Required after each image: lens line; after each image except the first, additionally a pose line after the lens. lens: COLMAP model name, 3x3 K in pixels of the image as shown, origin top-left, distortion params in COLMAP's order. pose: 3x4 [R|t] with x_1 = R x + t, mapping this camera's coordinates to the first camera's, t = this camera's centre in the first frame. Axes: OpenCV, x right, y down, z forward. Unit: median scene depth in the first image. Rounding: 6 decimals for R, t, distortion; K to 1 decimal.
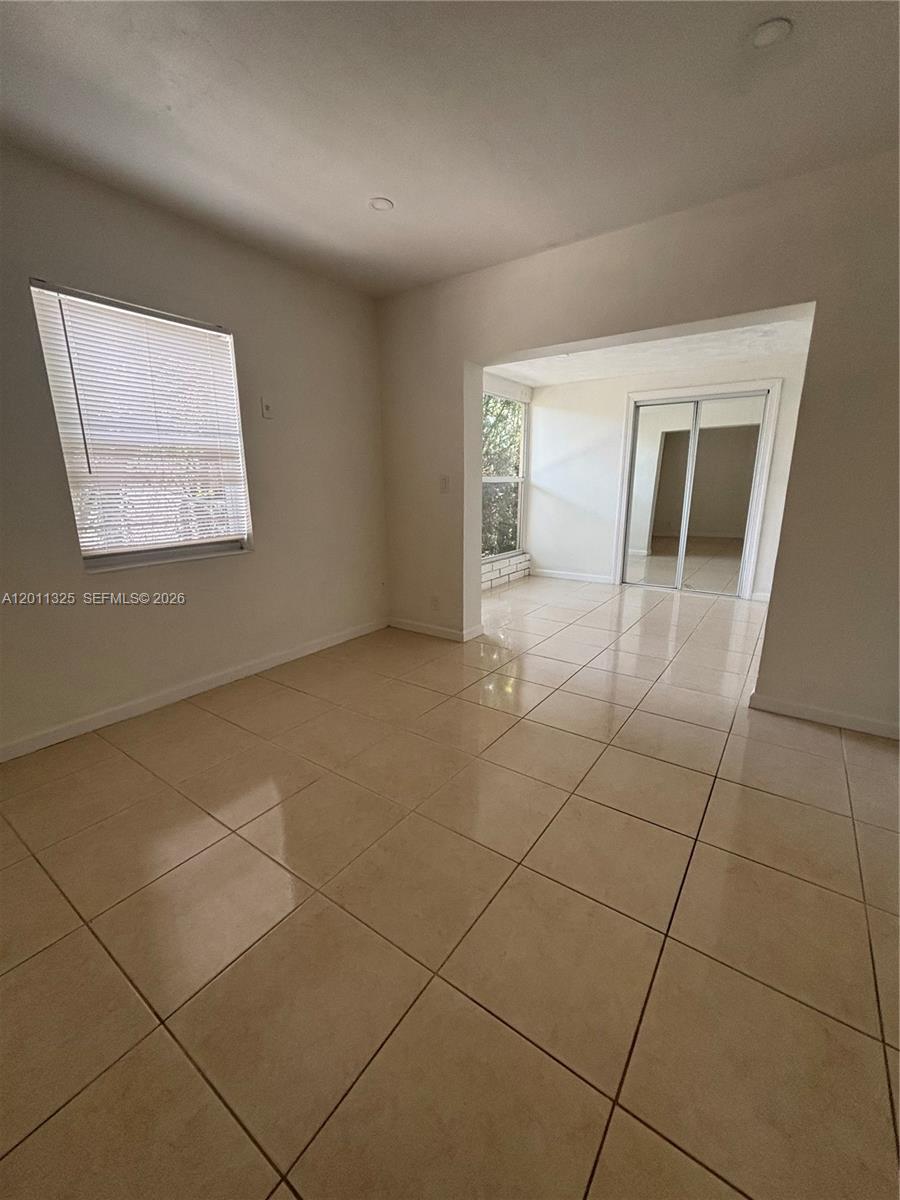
lens RADIAL K [[486.4, 0, 452.2], [0, 486.4, 599.7], [0, 0, 1]] dist [-0.000236, -0.000017]
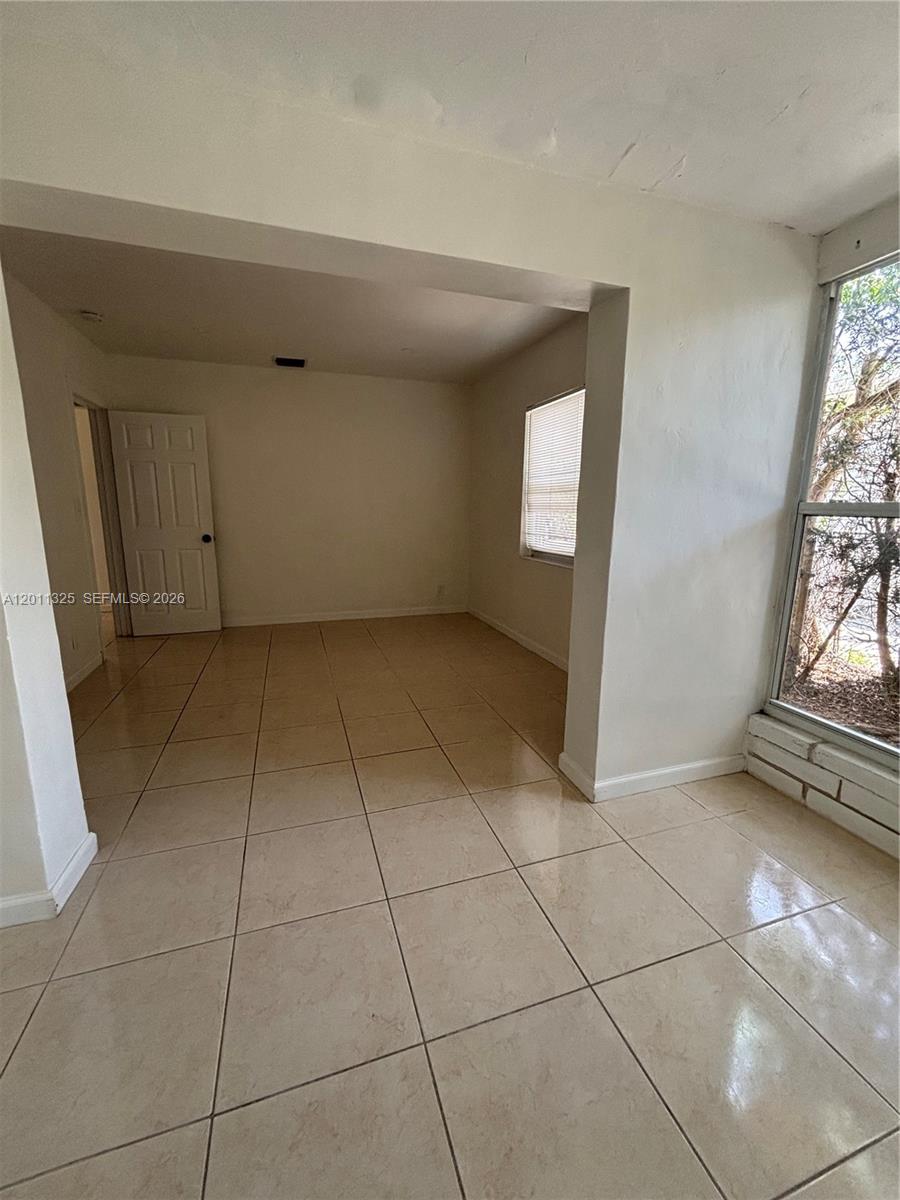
lens RADIAL K [[486.4, 0, 446.3], [0, 486.4, 601.0], [0, 0, 1]] dist [-0.000236, -0.000017]
pose [[-0.595247, 0.148608, -0.789682, 0.817291], [-0.195102, 0.926613, 0.321441, -0.400085], [0.779498, 0.345405, -0.522569, 1.640357]]
